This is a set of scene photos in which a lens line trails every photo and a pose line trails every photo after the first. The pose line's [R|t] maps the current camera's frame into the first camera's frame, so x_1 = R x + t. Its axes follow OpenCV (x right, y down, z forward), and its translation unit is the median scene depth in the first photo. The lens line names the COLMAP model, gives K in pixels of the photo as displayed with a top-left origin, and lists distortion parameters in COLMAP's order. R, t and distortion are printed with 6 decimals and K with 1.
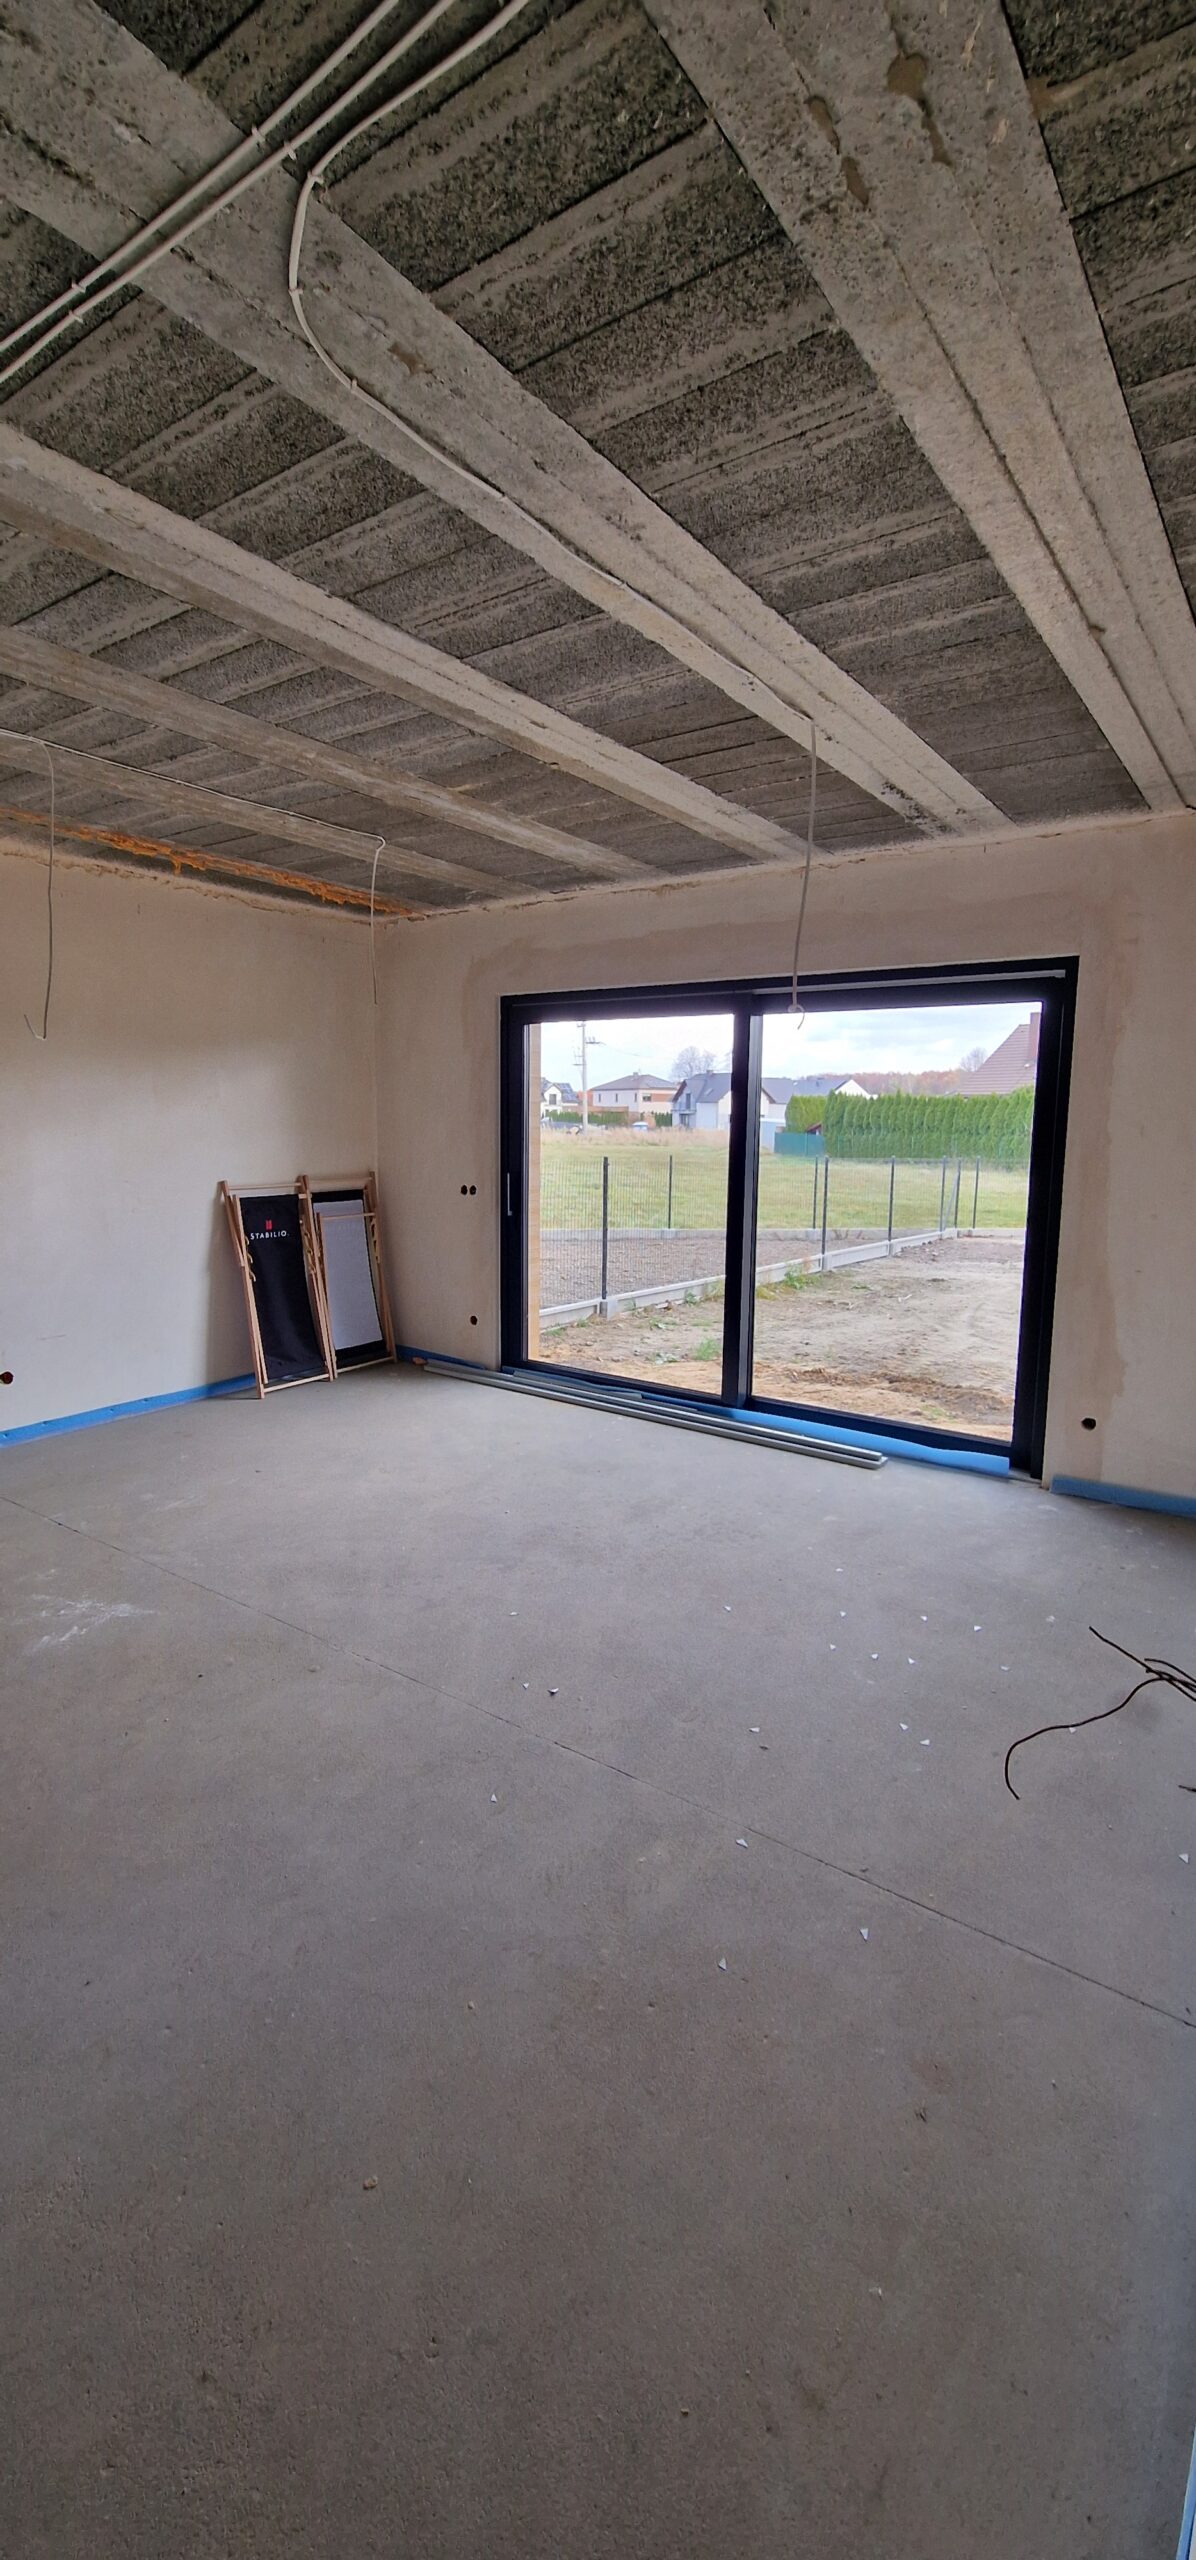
lens RADIAL K [[1044.8, 0, 590.7], [0, 1044.8, 1260.8], [0, 0, 1]] dist [0.000654, -0.000734]
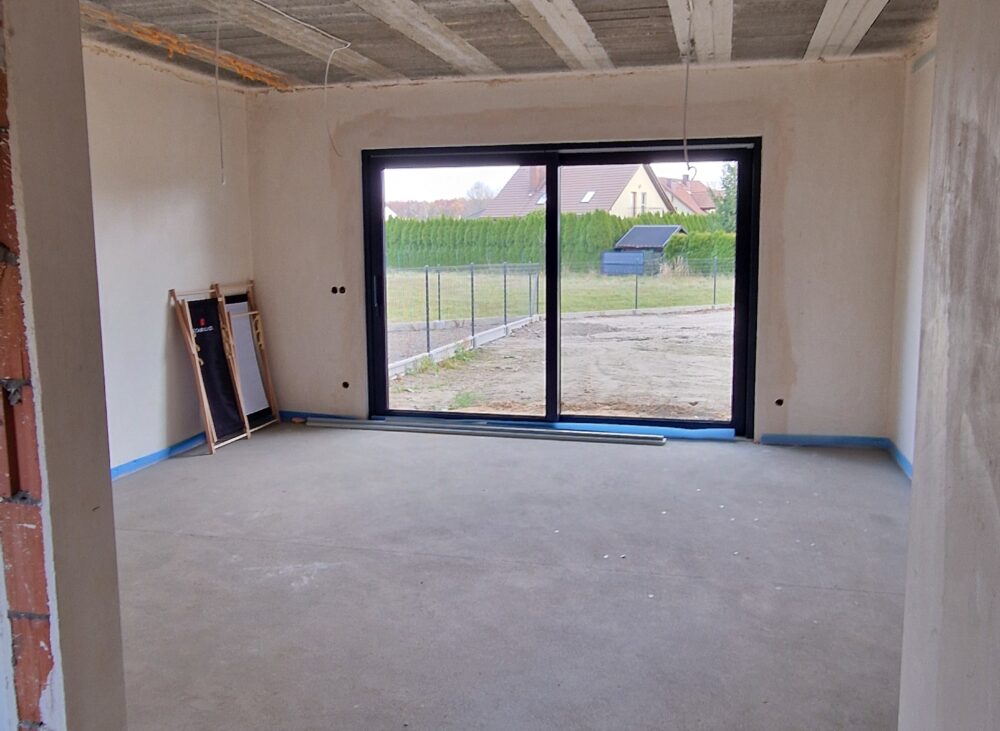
lens RADIAL K [[874.8, 0, 492.7], [0, 874.8, 345.4], [0, 0, 1]] dist [-0.001175, 0.004252]
pose [[0.932492, -0.064130, 0.355453, -0.525045], [0.069319, 0.997593, -0.001869, 0.032618], [-0.354477, 0.026383, 0.934692, -0.217790]]
